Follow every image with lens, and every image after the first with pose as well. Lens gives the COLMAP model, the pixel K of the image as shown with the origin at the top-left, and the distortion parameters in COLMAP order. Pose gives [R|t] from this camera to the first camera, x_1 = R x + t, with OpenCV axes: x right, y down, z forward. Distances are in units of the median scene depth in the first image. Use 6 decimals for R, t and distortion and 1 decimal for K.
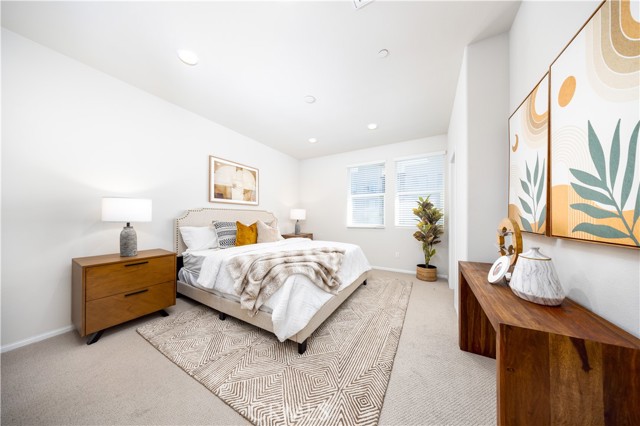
lens RADIAL K [[189.6, 0, 316.6], [0, 189.6, 217.1], [0, 0, 1]] dist [0.001671, 0.000181]
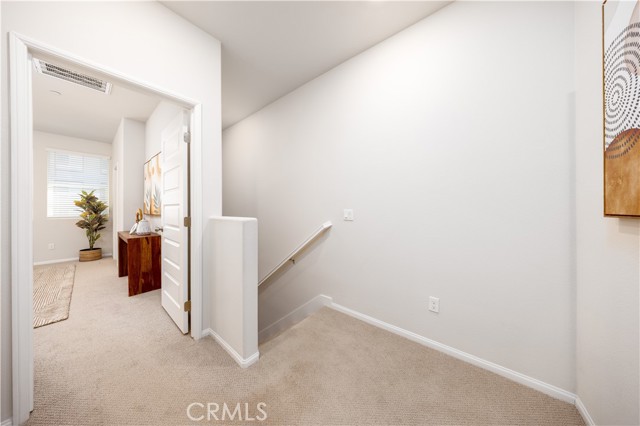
lens RADIAL K [[189.6, 0, 313.9], [0, 189.6, 210.8], [0, 0, 1]] dist [0.001671, 0.000181]
pose [[0.154407, -0.006245, 0.987988, -0.394326], [-0.009136, 0.999928, 0.007749, -0.005789], [-0.987965, -0.010223, 0.154339, -0.585029]]
